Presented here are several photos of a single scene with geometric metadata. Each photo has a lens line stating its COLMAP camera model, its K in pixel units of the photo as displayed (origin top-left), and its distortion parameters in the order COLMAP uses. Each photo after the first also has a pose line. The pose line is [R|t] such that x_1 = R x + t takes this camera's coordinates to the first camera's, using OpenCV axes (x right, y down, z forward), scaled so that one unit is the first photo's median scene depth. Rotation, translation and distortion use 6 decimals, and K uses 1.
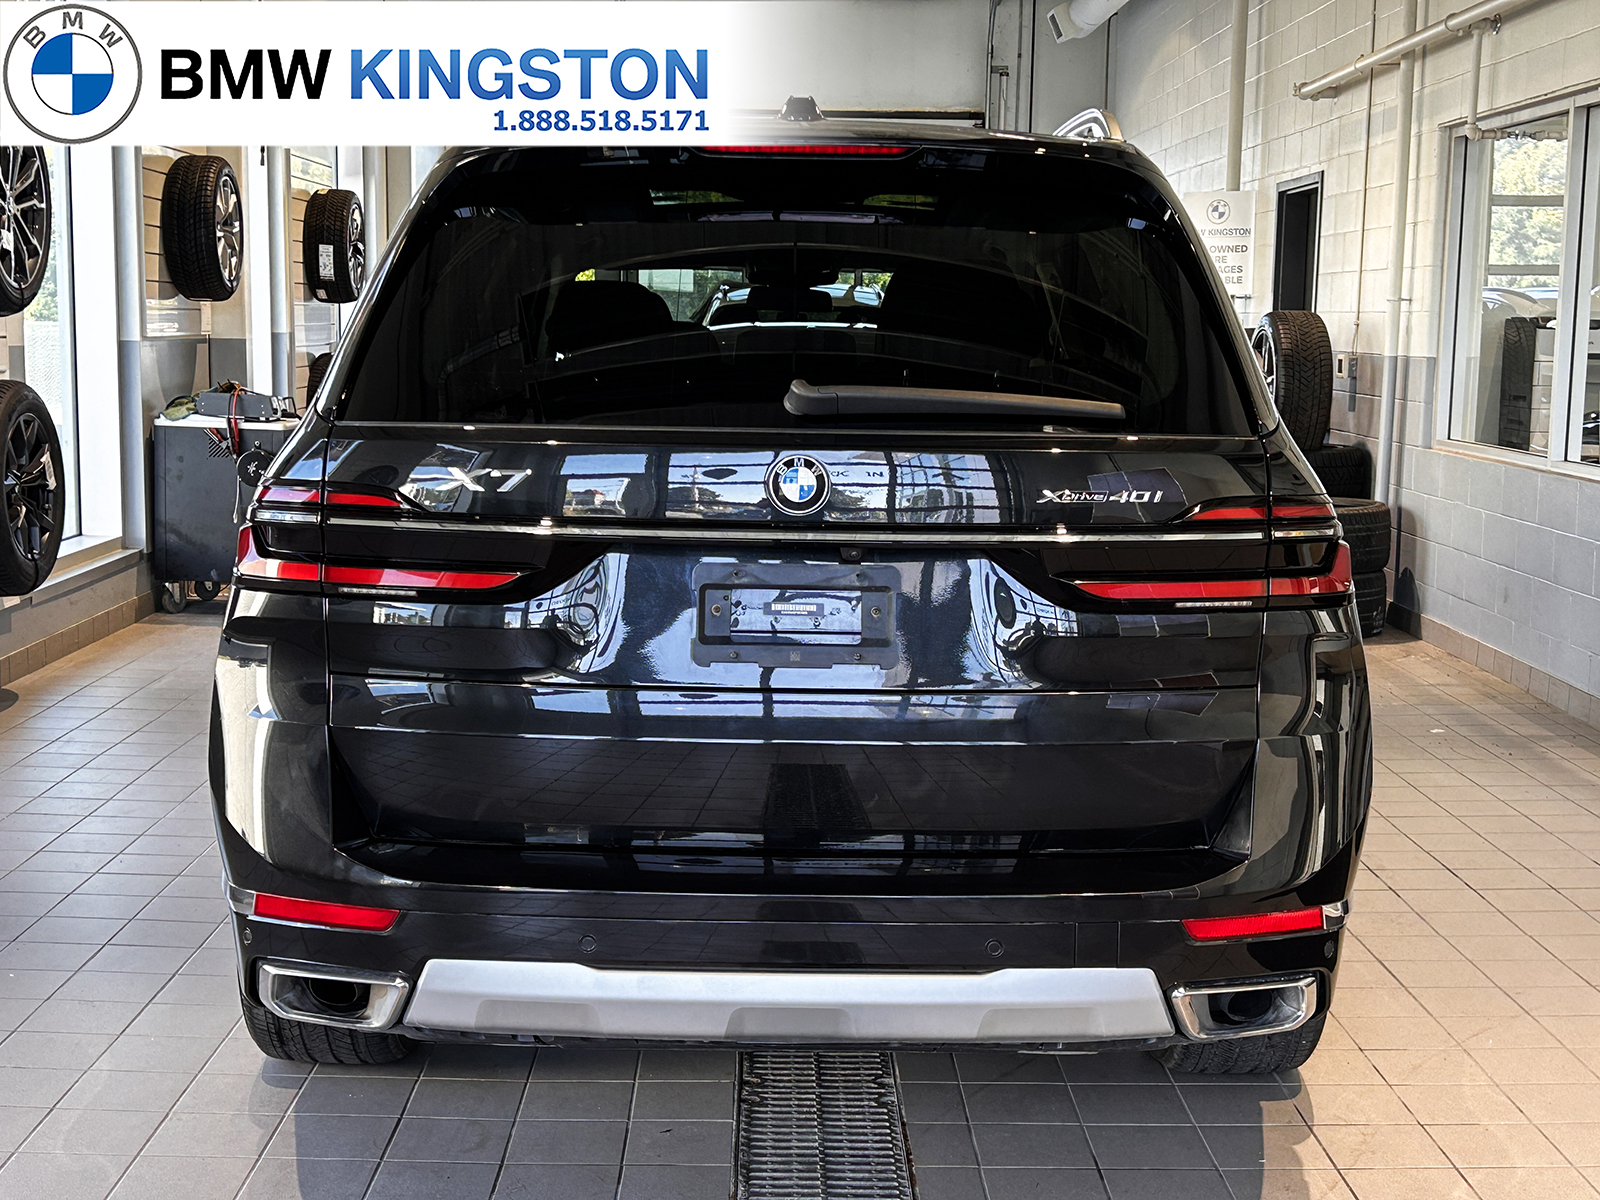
lens RADIAL K [[2238.0, 0, 816.3], [0, 2238.0, 592.8], [0, 0, 1]] dist [0.168795, 0.000000]
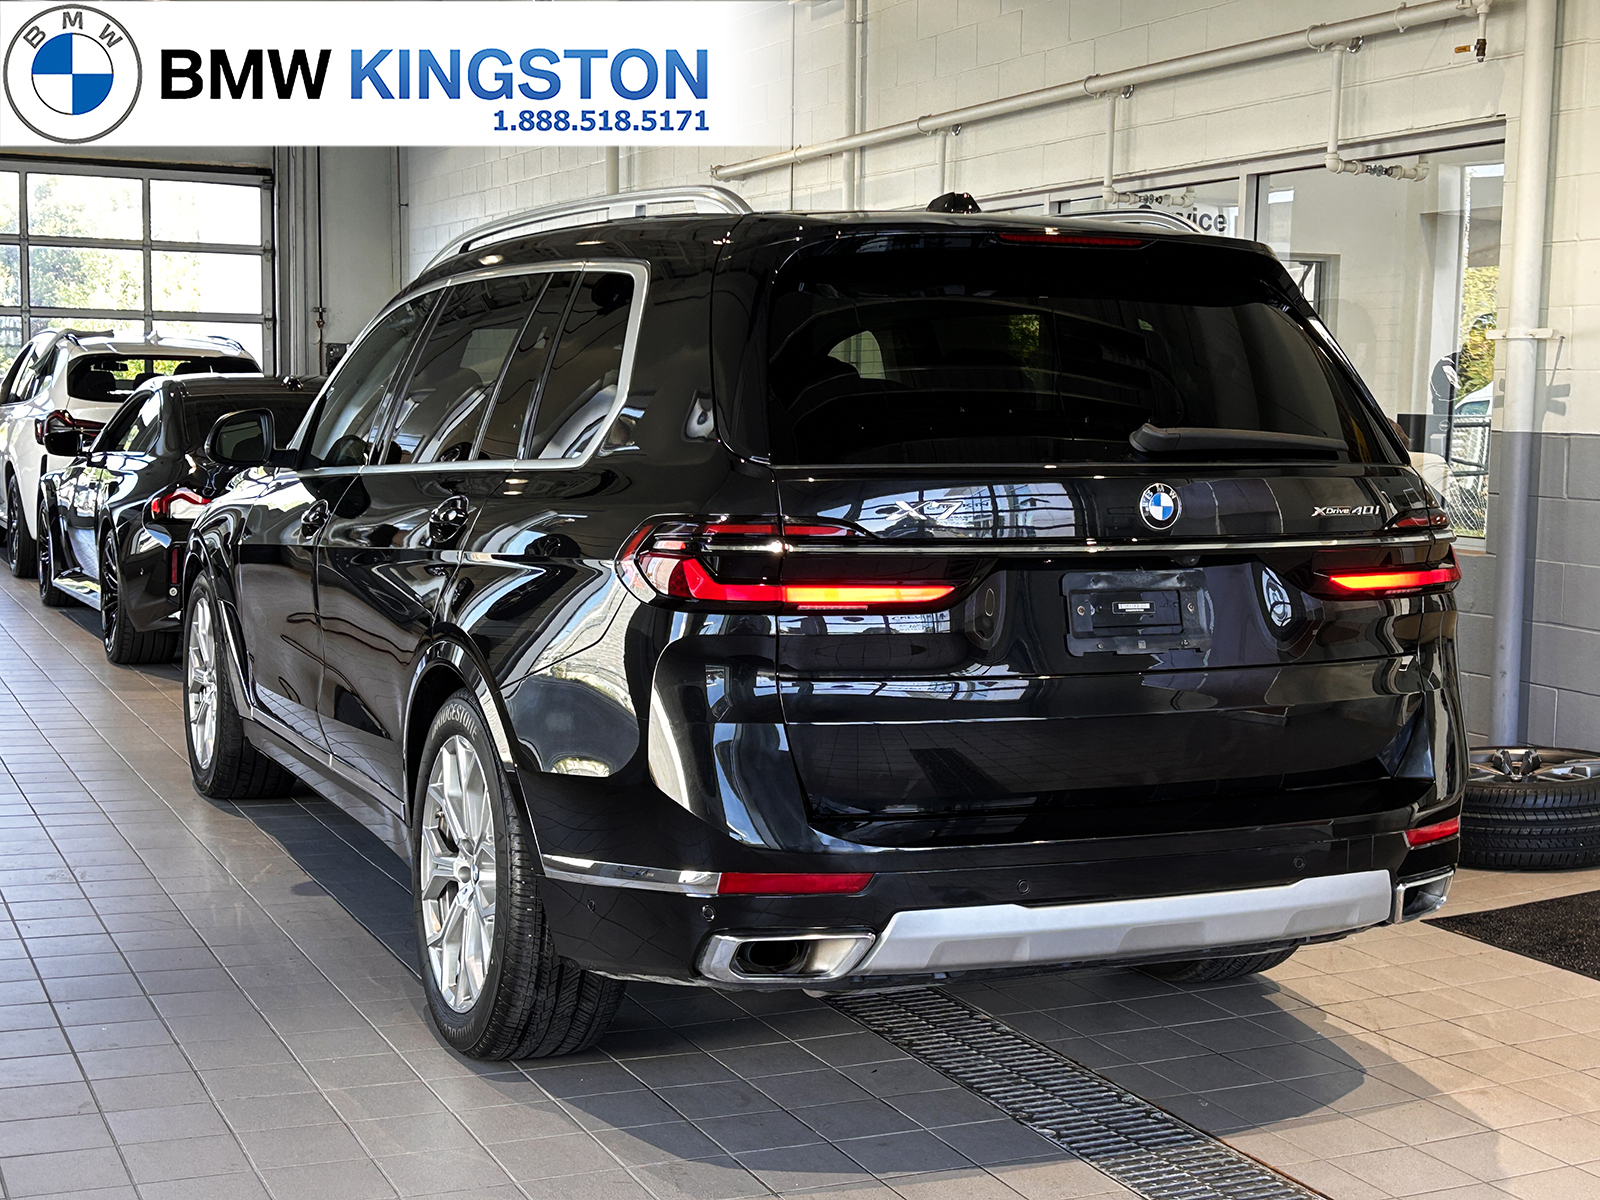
lens RADIAL K [[2238.0, 0, 811.4], [0, 2238.0, 594.8], [0, 0, 1]] dist [0.168795, 0.000000]
pose [[0.917016, -0.043055, 0.396519, -0.213792], [0.052533, 0.998534, -0.013068, 0.002335], [-0.395375, 0.032814, 0.917934, -0.024592]]
